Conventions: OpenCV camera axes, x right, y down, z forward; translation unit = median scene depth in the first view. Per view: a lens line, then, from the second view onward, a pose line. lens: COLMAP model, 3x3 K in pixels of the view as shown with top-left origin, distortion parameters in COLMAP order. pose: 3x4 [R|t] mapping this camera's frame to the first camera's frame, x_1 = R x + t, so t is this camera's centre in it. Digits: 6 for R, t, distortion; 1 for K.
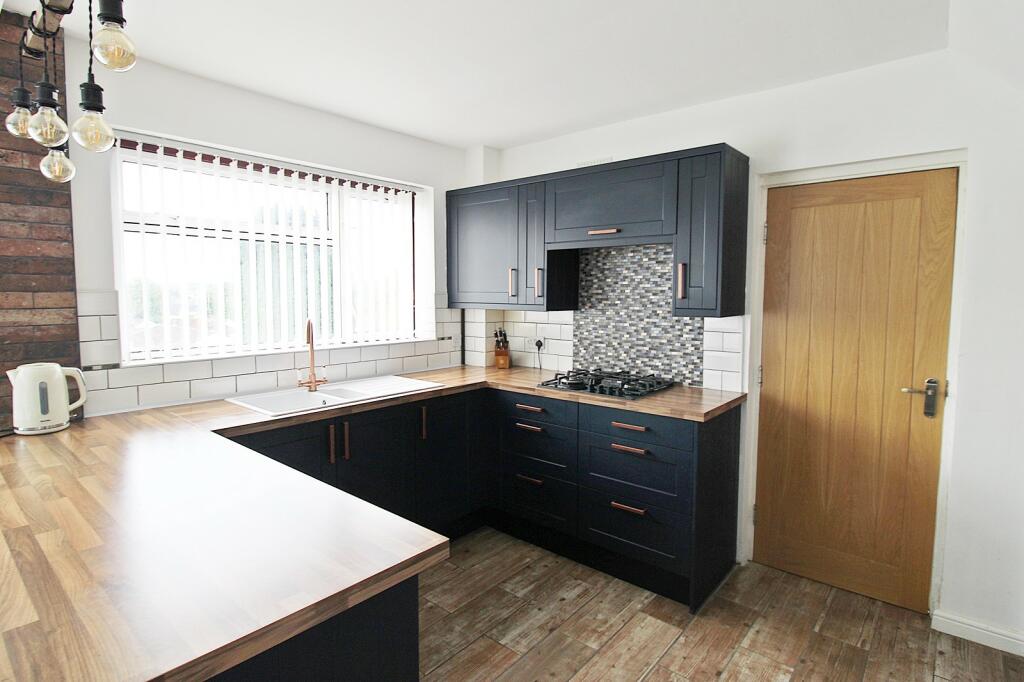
lens RADIAL K [[521.4, 0, 519.6], [0, 521.4, 331.4], [0, 0, 1]] dist [-0.005005, -0.005654]
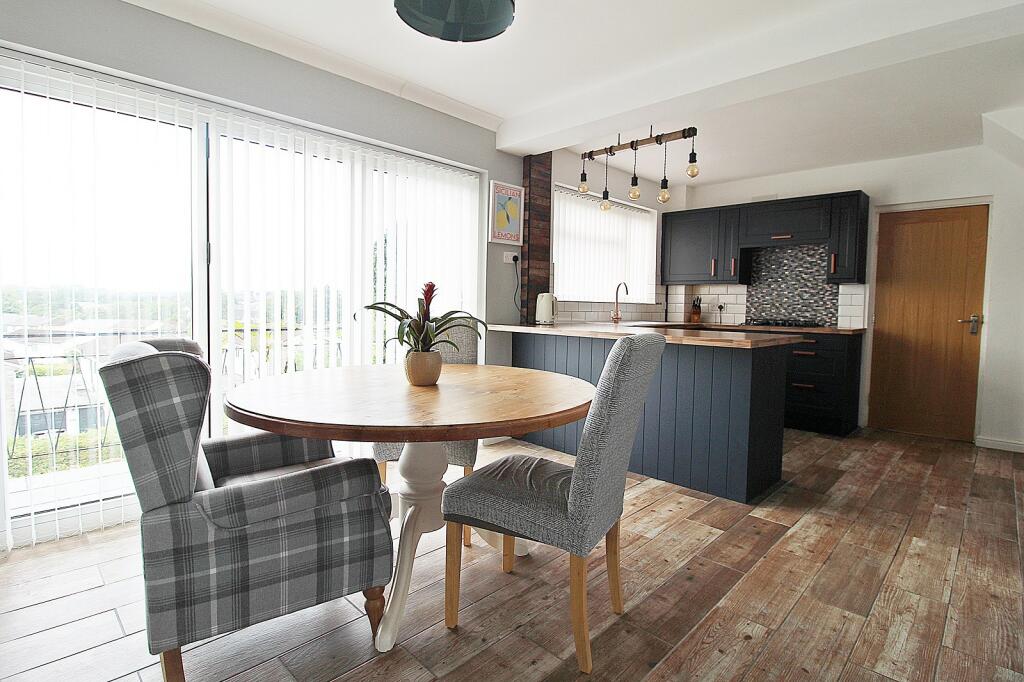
lens RADIAL K [[521.4, 0, 513.0], [0, 521.4, 332.7], [0, 0, 1]] dist [-0.005005, -0.005654]
pose [[0.997796, 0.017685, -0.063951, -0.630964], [-0.019153, 0.999565, -0.022412, 0.190688], [0.063527, 0.023587, 0.997701, -0.816585]]
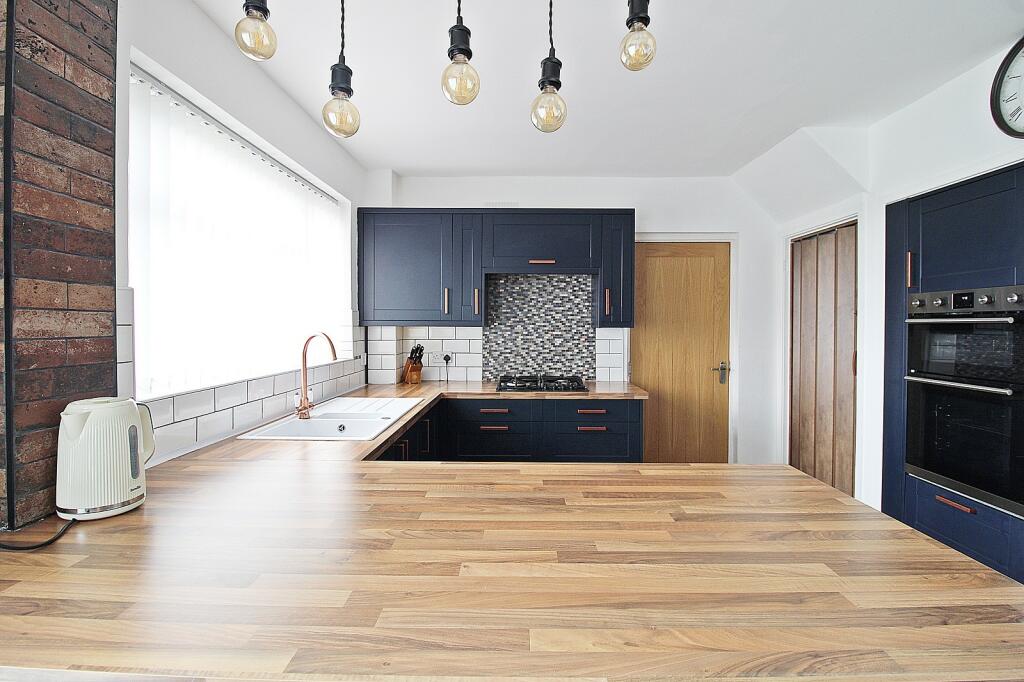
lens RADIAL K [[473.3, 0, 510.5], [0, 473.3, 333.4], [0, 0, 1]] dist [-0.008890, -0.004332]
pose [[0.774522, -0.012876, 0.632416, -0.617284], [0.047027, 0.998198, -0.037271, 0.019307], [-0.630797, 0.058607, 0.773731, 0.178709]]
